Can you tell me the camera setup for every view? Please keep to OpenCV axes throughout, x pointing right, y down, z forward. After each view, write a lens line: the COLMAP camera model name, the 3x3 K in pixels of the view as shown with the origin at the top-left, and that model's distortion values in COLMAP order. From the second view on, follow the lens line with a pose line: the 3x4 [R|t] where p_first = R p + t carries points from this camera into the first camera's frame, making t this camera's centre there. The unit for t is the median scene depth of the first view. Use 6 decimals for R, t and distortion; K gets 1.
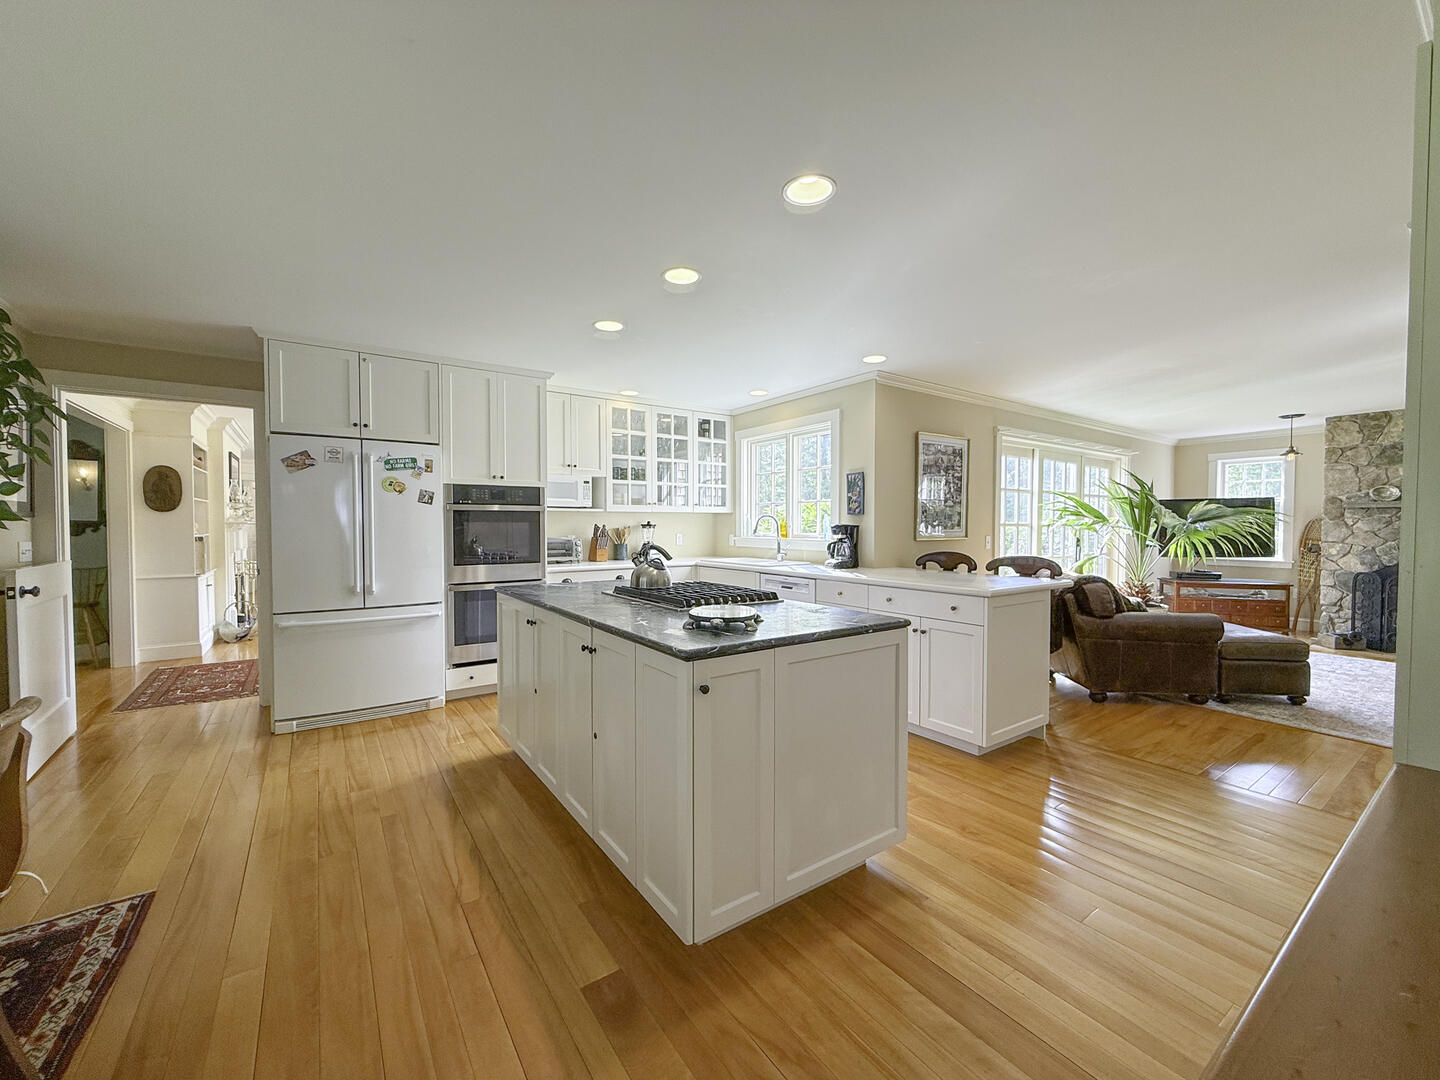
lens RADIAL K [[582.2, 0, 725.8], [0, 582.2, 540.1], [0, 0, 1]] dist [-0.000110, 0.000021]
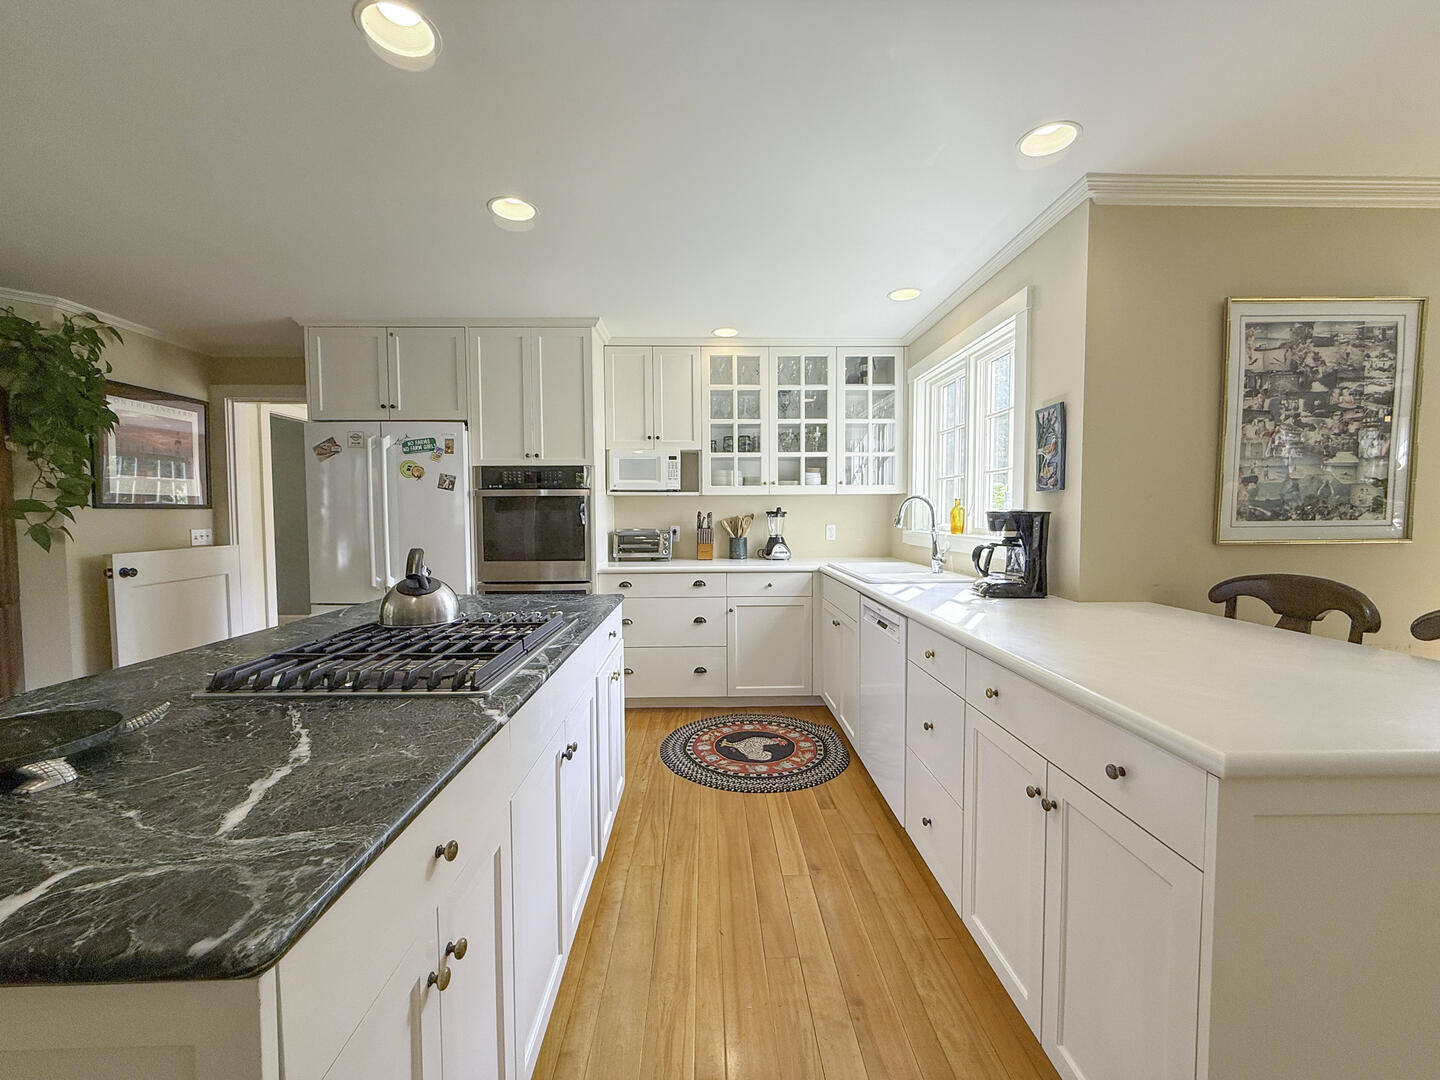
lens RADIAL K [[582.2, 0, 713.3], [0, 582.2, 538.5], [0, 0, 1]] dist [-0.000110, 0.000021]
pose [[0.829184, 0.020991, -0.558582, 0.263987], [-0.010128, 0.999695, 0.022533, -0.010972], [0.558884, -0.013026, 0.829143, 0.424963]]
